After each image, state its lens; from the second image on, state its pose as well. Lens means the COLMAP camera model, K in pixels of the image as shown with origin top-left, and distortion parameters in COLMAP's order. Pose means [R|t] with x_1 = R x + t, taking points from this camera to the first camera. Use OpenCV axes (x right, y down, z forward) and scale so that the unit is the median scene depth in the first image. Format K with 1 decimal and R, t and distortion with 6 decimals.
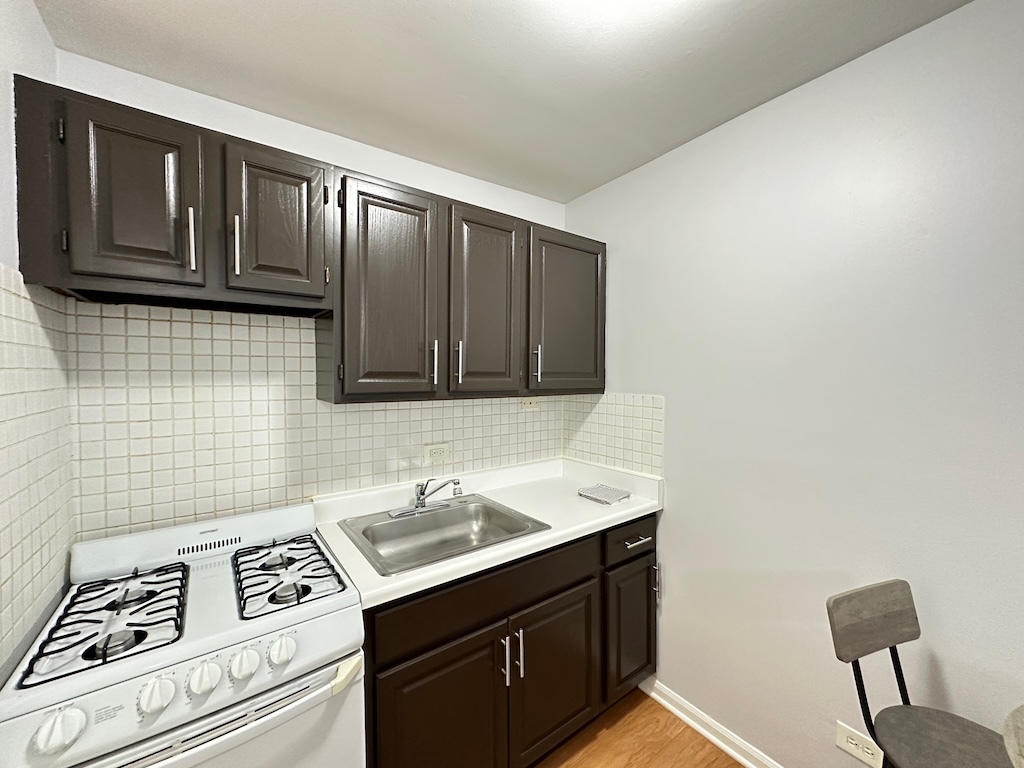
lens RADIAL K [[408.5, 0, 512.0], [0, 408.5, 384.0], [0, 0, 1]] dist [-0.001513, 0.000409]
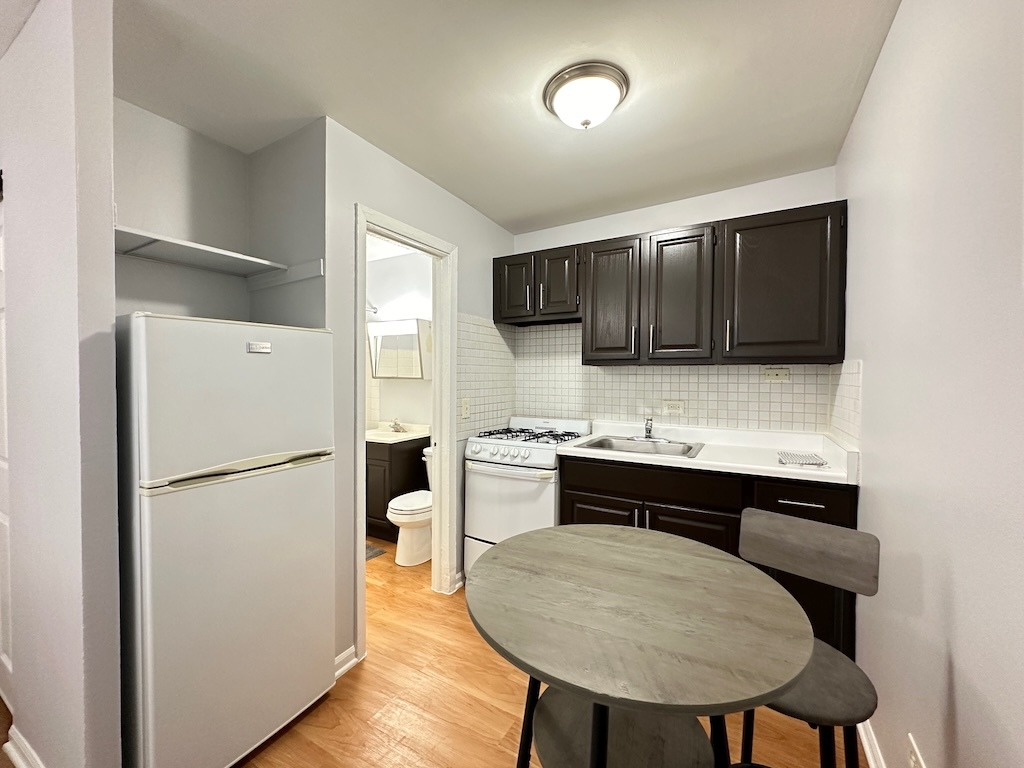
lens RADIAL K [[408.5, 0, 512.0], [0, 408.5, 384.0], [0, 0, 1]] dist [-0.001513, 0.000409]
pose [[0.403271, 0.018223, -0.914899, 1.110358], [-0.026658, 0.999611, 0.008160, 0.120139], [0.914692, 0.021099, 0.403600, -0.082196]]
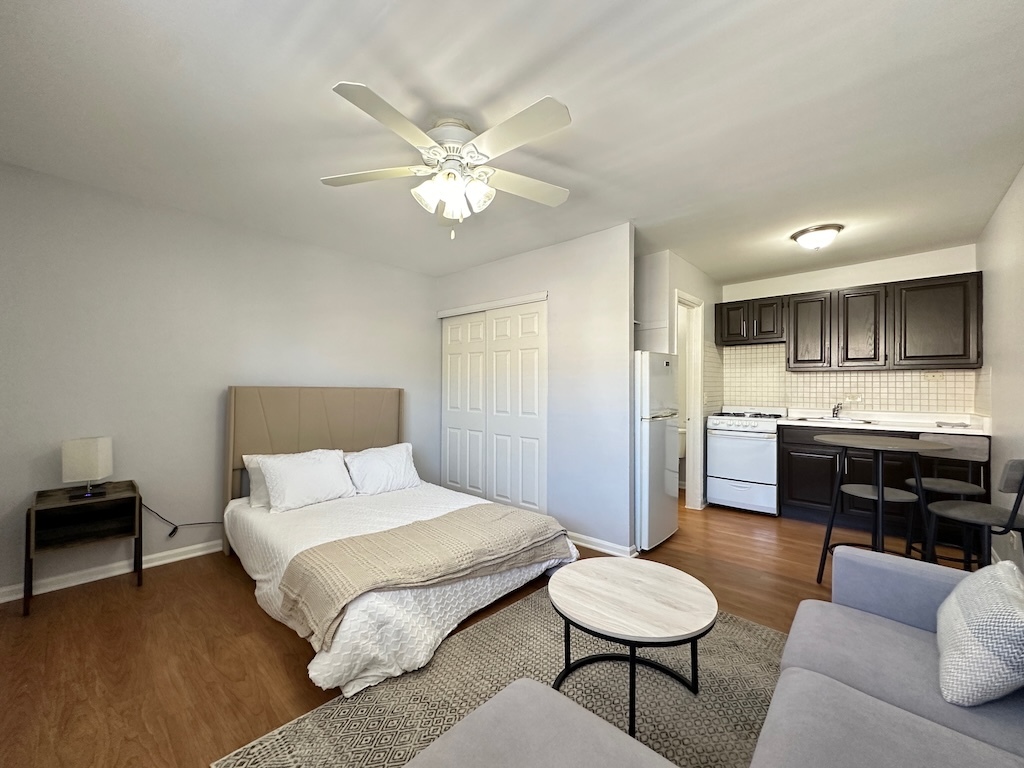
lens RADIAL K [[408.5, 0, 512.0], [0, 408.5, 384.0], [0, 0, 1]] dist [-0.001513, 0.000409]
pose [[0.196593, -0.003844, -0.980478, 1.996042], [-0.027107, 0.999589, -0.009354, 0.211441], [0.980110, 0.028417, 0.196408, -1.492021]]
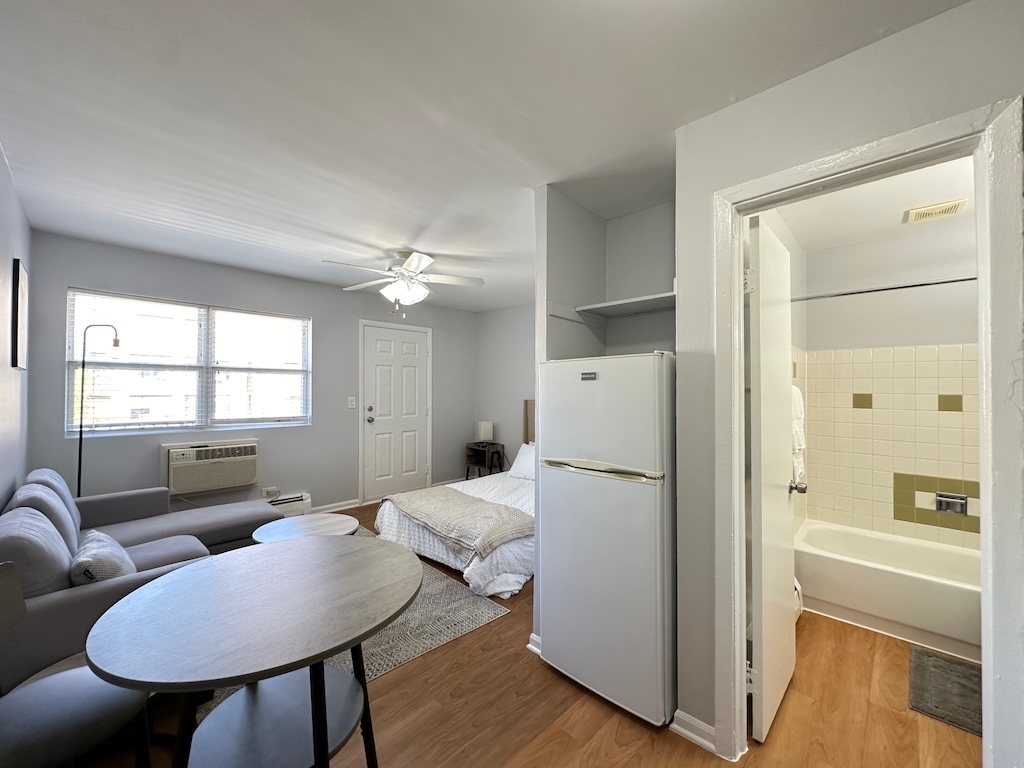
lens RADIAL K [[407.5, 0, 512.0], [0, 407.5, 384.0], [0, 0, 1]] dist [-0.001548, -0.000082]
pose [[-0.984790, -0.004943, -0.173680, 0.433913], [-0.006720, 0.999931, 0.009640, 0.072539], [0.173621, 0.010661, -0.984755, 0.952329]]
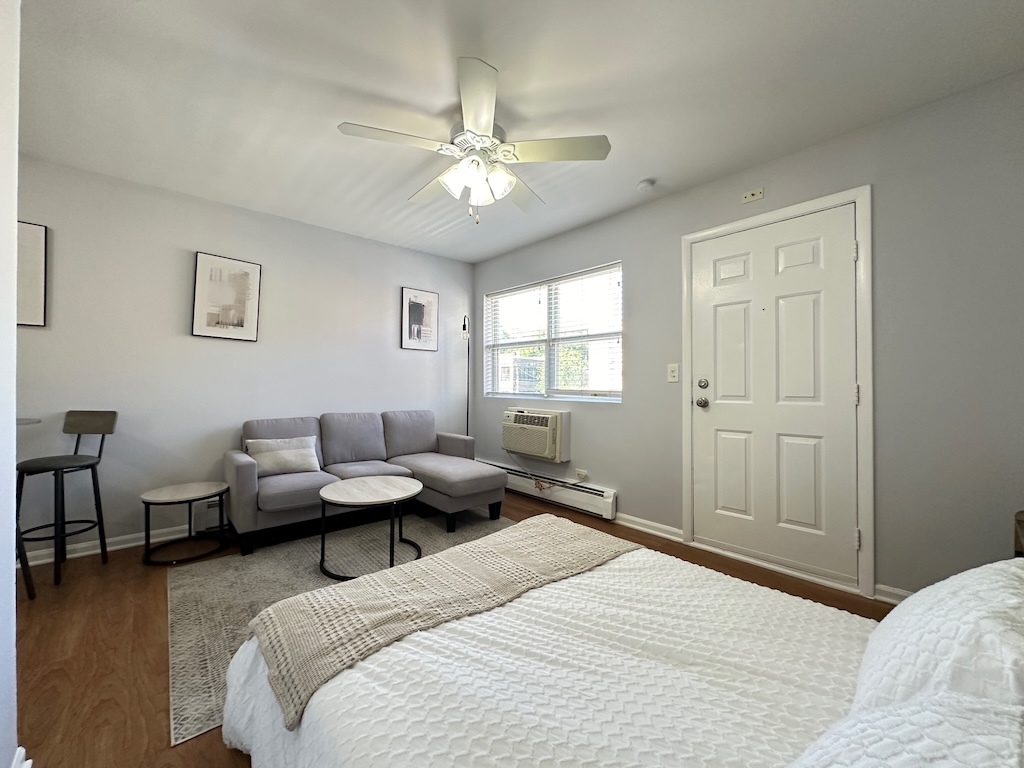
lens RADIAL K [[408.5, 0, 512.0], [0, 408.5, 384.0], [0, 0, 1]] dist [-0.001513, 0.000409]
pose [[-0.100350, 0.001964, 0.994950, -0.807158], [0.018860, 0.999822, -0.000072, 0.294812], [-0.994773, 0.018757, -0.100369, -1.395981]]
